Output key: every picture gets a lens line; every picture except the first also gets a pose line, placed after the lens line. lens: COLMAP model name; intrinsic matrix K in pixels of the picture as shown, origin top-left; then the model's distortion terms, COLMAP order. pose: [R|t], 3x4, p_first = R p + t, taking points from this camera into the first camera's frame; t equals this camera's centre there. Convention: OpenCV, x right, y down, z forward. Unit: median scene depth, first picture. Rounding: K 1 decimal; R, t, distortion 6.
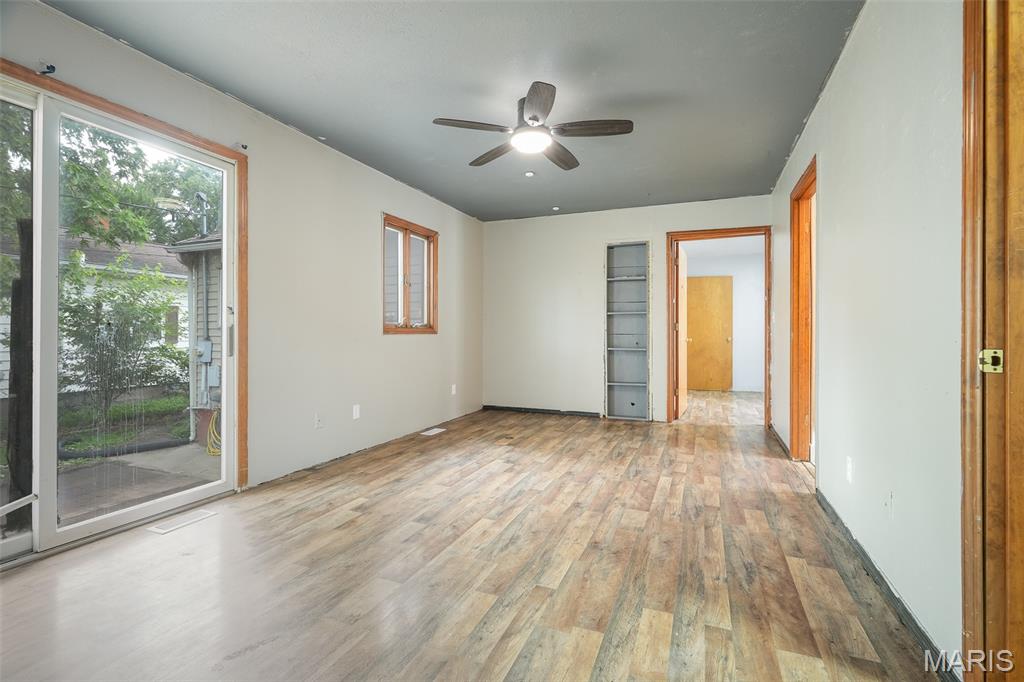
lens RADIAL K [[474.9, 0, 510.1], [0, 474.9, 339.3], [0, 0, 1]] dist [-0.003433, 0.000261]
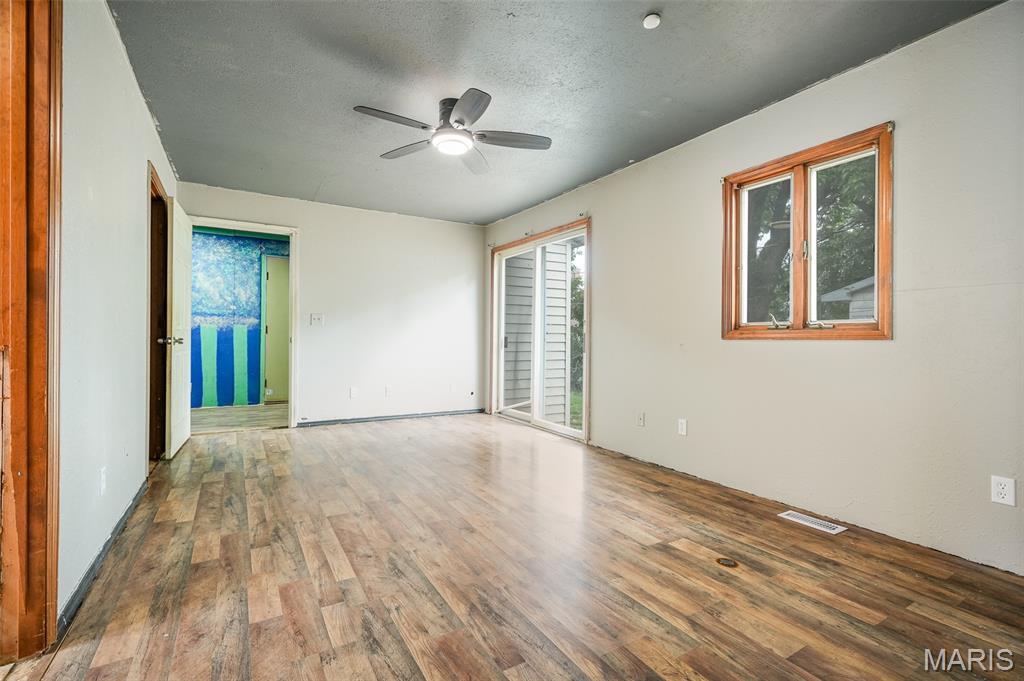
lens RADIAL K [[464.6, 0, 510.8], [0, 464.6, 336.3], [0, 0, 1]] dist [0.000622, 0.001601]
pose [[-0.601345, -0.008702, -0.798942, 0.819409], [-0.015885, 0.999873, 0.001066, -0.016433], [0.798832, 0.013332, -0.601407, 1.842789]]
